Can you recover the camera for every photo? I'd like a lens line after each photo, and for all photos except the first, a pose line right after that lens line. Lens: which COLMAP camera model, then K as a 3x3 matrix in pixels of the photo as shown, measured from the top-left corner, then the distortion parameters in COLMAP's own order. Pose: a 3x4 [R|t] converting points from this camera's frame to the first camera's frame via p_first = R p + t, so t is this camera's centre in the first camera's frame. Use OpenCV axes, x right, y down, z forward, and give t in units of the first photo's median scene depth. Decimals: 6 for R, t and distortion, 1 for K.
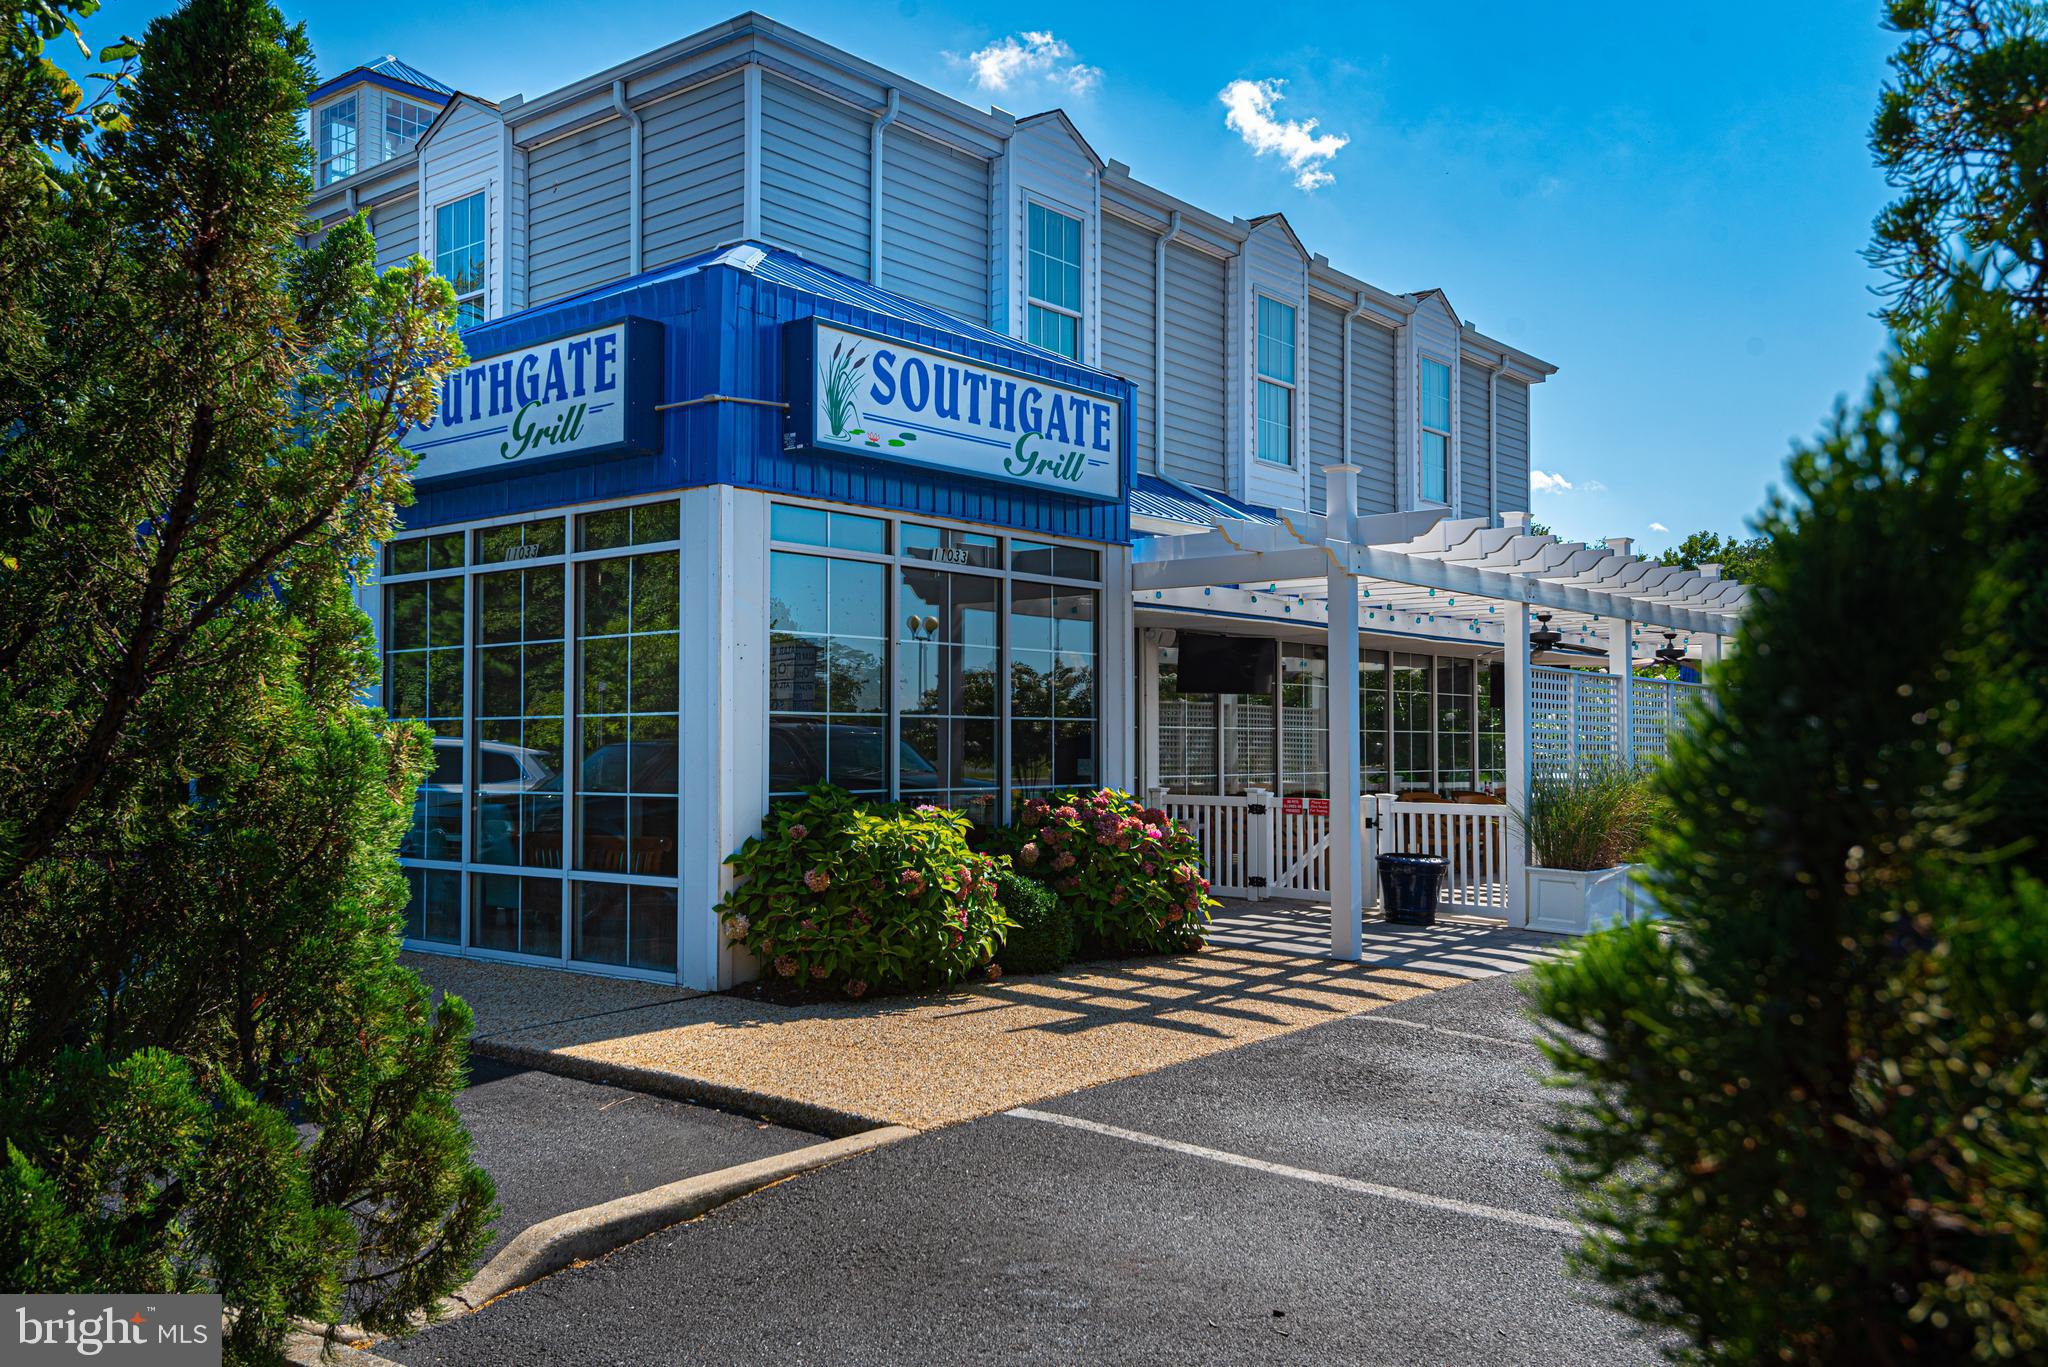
lens RADIAL K [[1654.0, 0, 1024.0], [0, 1654.0, 683.5], [0, 0, 1]] dist [0.002505, 0.000119]
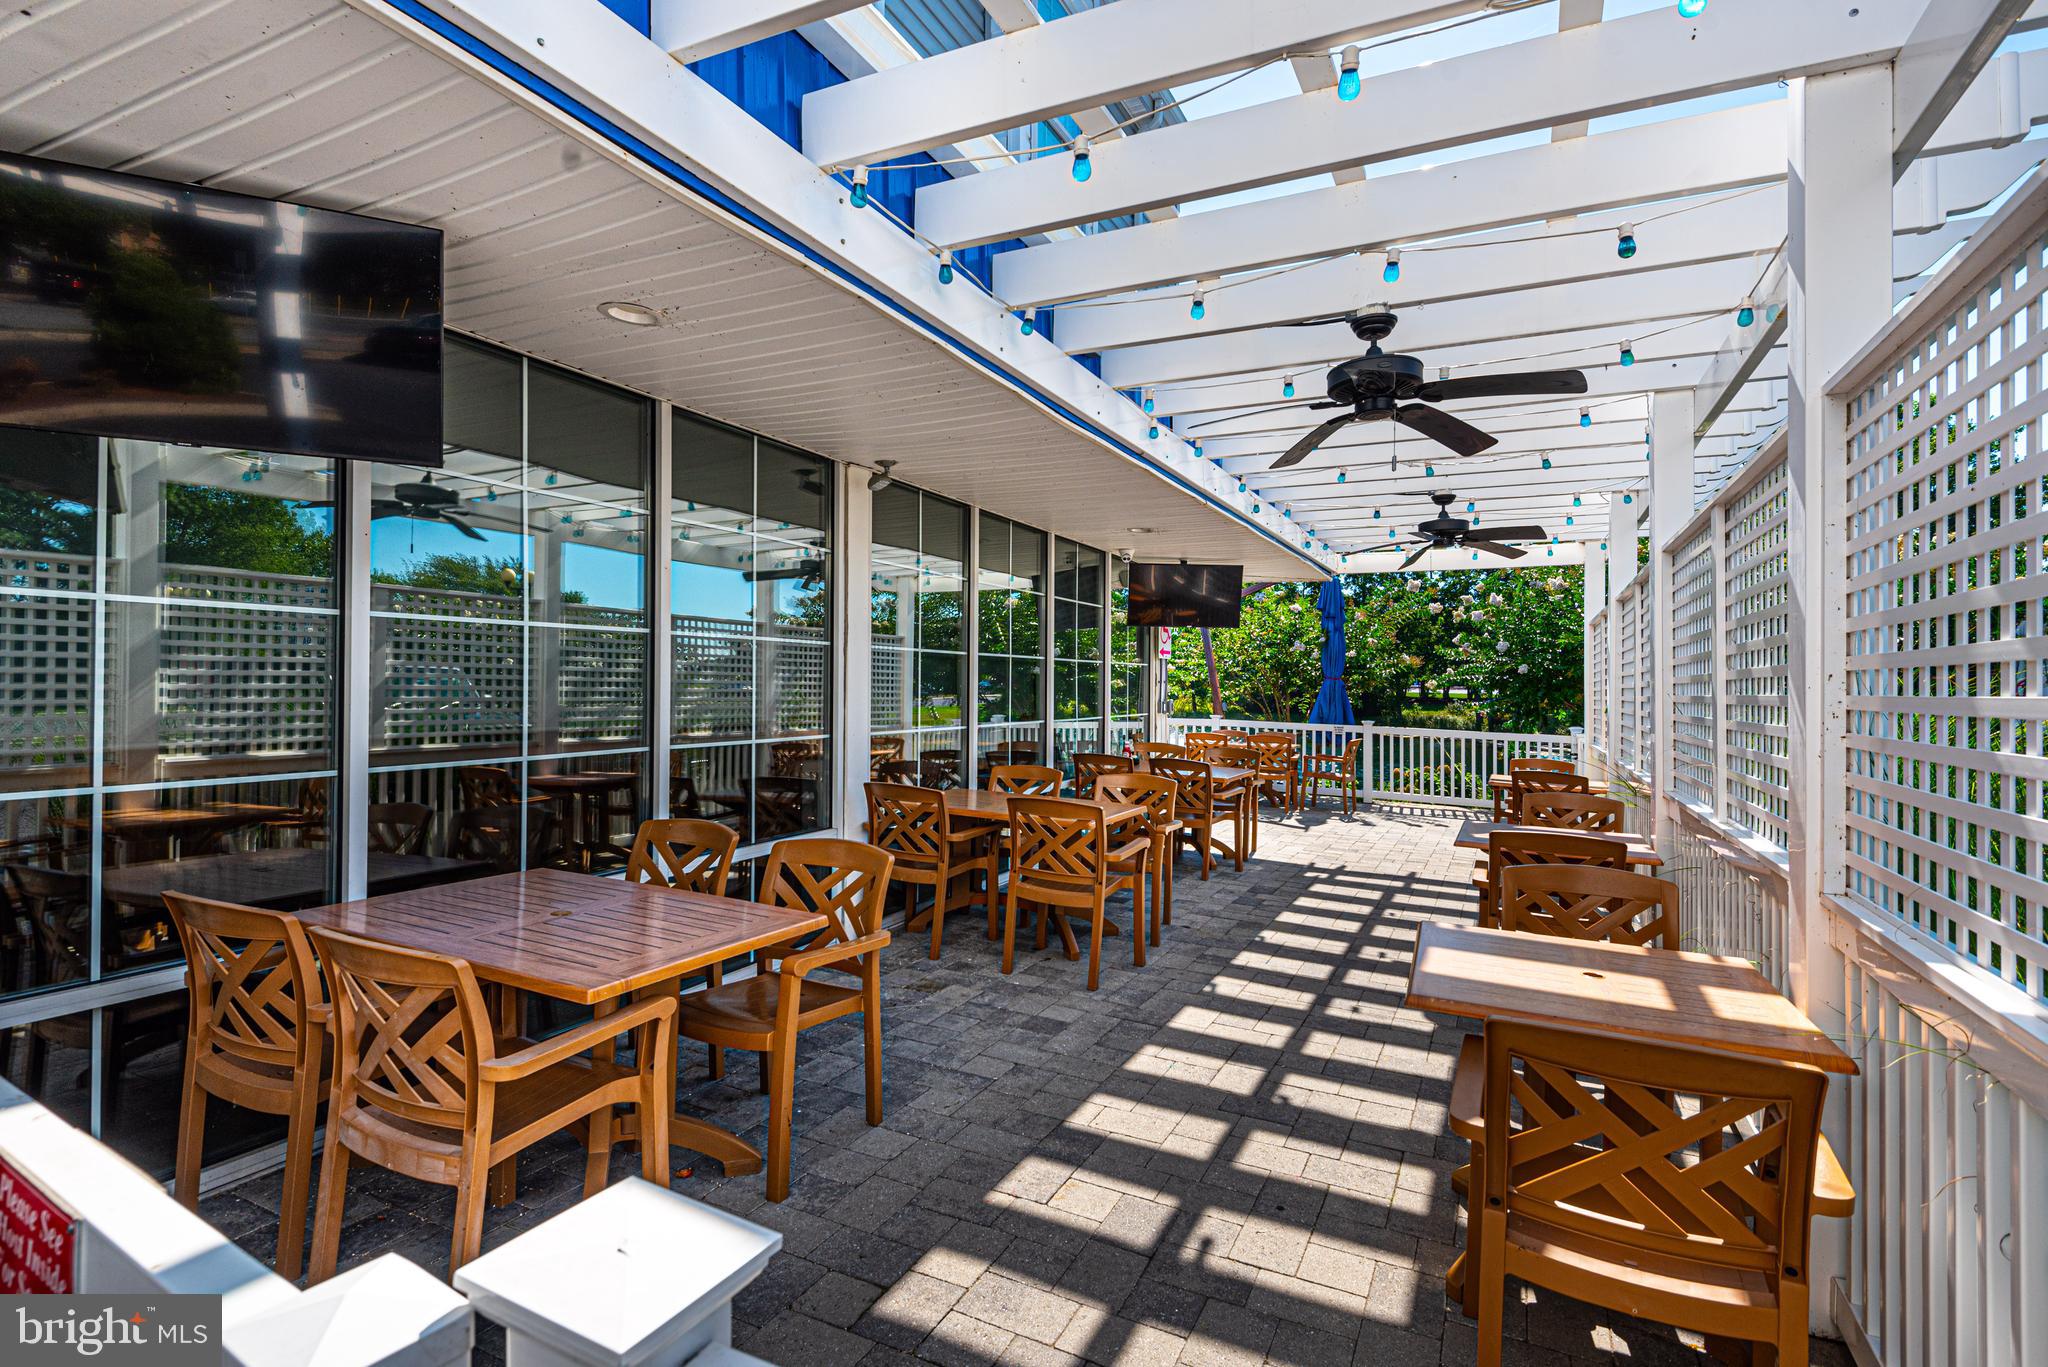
lens RADIAL K [[1029.0, 0, 1024.0], [0, 1029.0, 683.5], [0, 0, 1]] dist [-0.000015, -0.000005]
pose [[0.972481, 0.001534, 0.232977, 0.267507], [-0.008933, 0.999489, 0.030706, 0.044816], [-0.232811, -0.031942, 0.971997, 1.122226]]
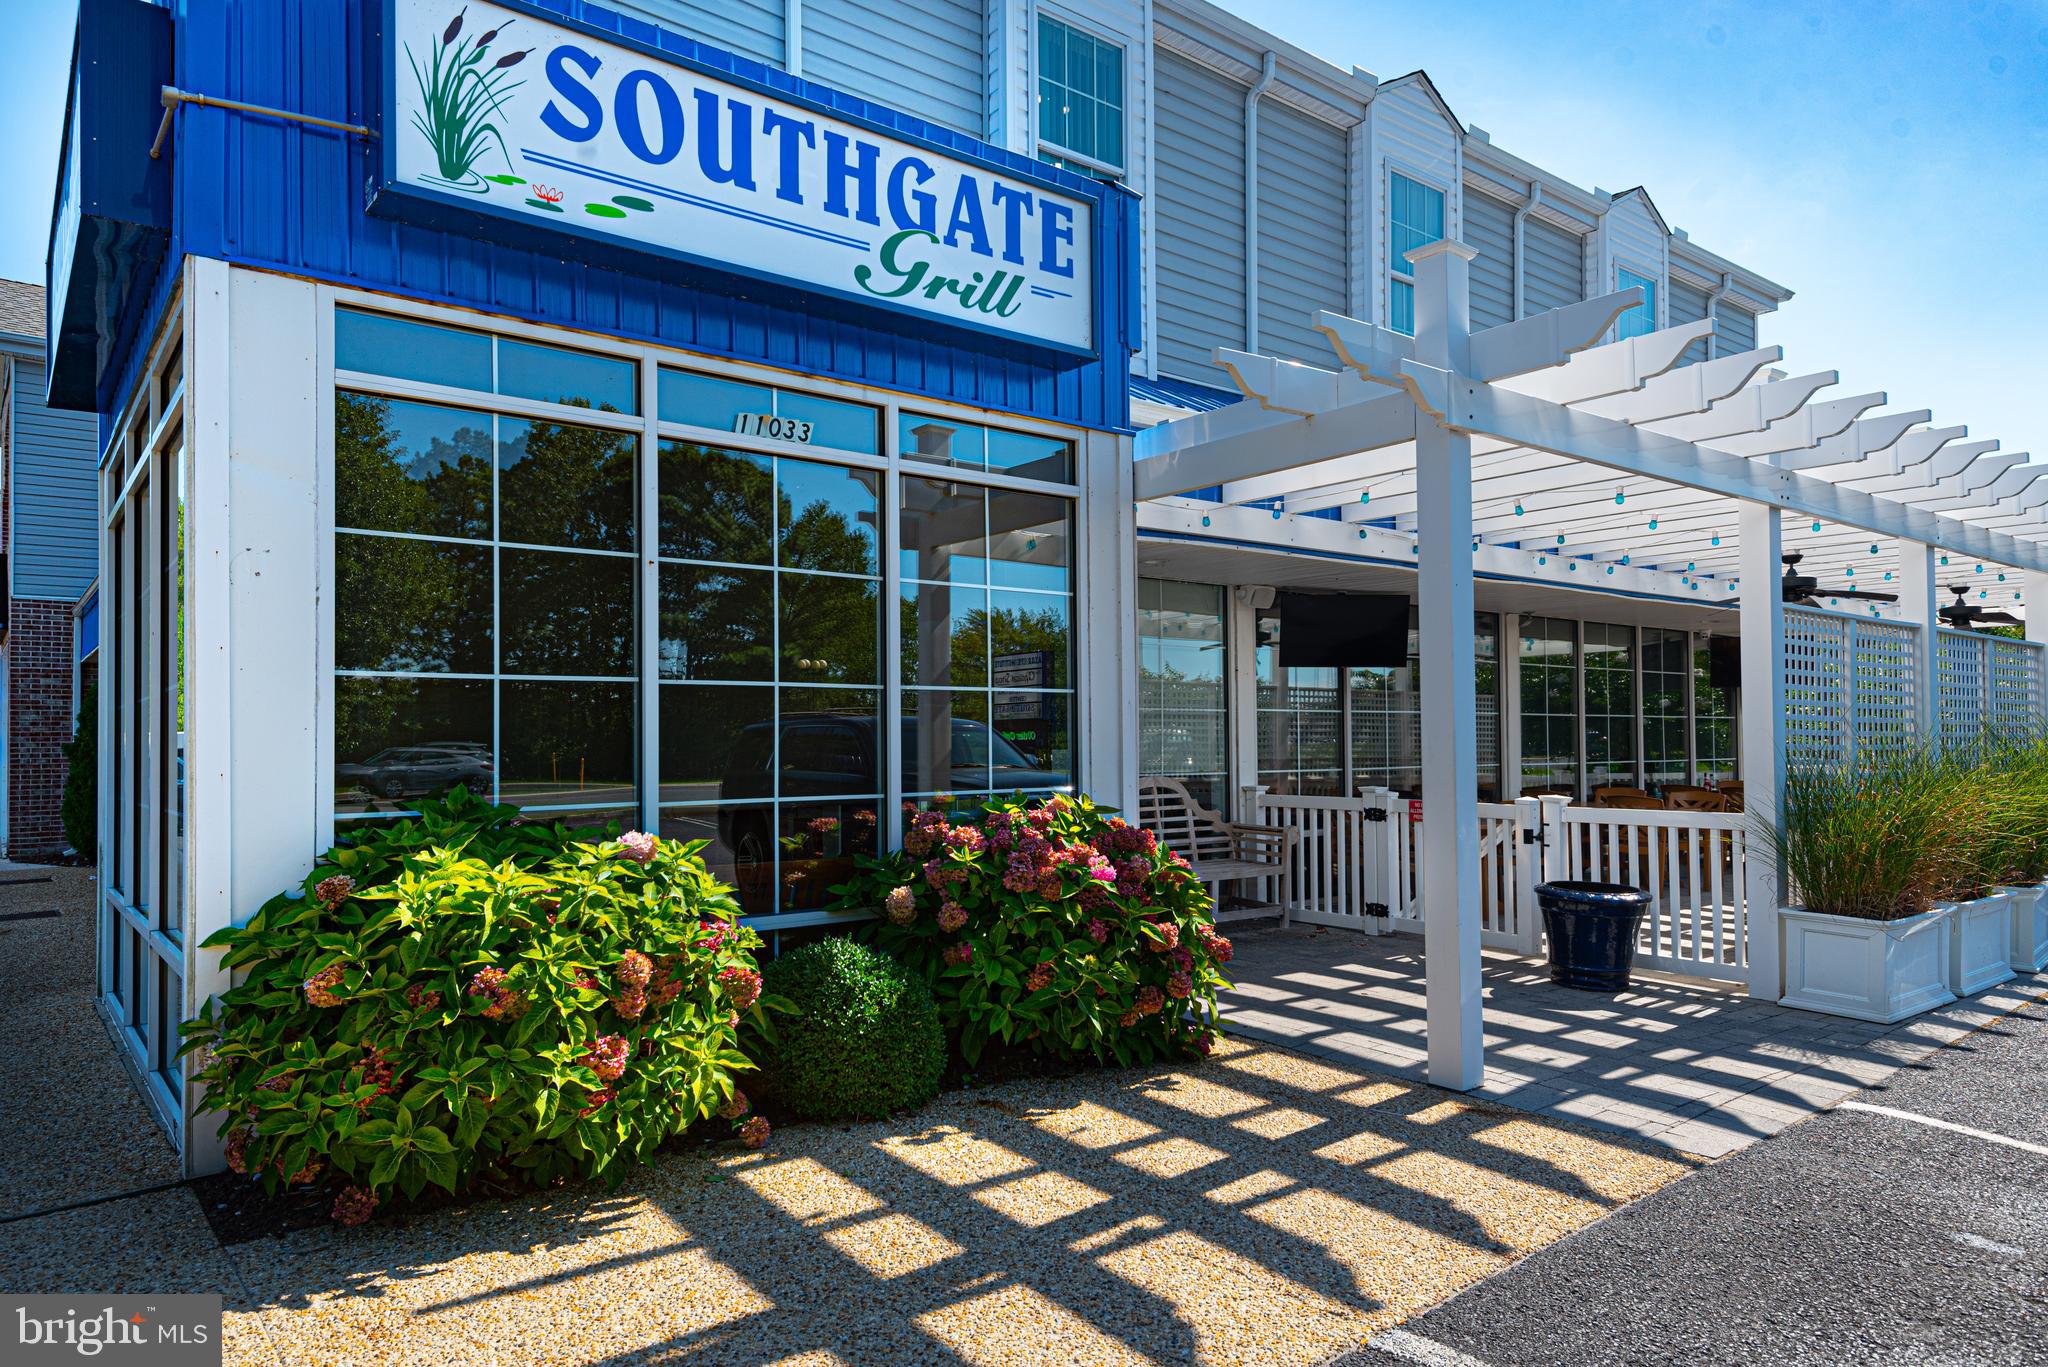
lens RADIAL K [[1253.3, 0, 1016.6], [0, 1253.3, 721.4], [0, 0, 1]] dist [0.037800, -0.035506]
pose [[0.975012, -0.013740, -0.221725, 0.138602], [0.018198, 0.999671, 0.018076, 0.025243], [0.221403, -0.021659, 0.974942, 0.511836]]
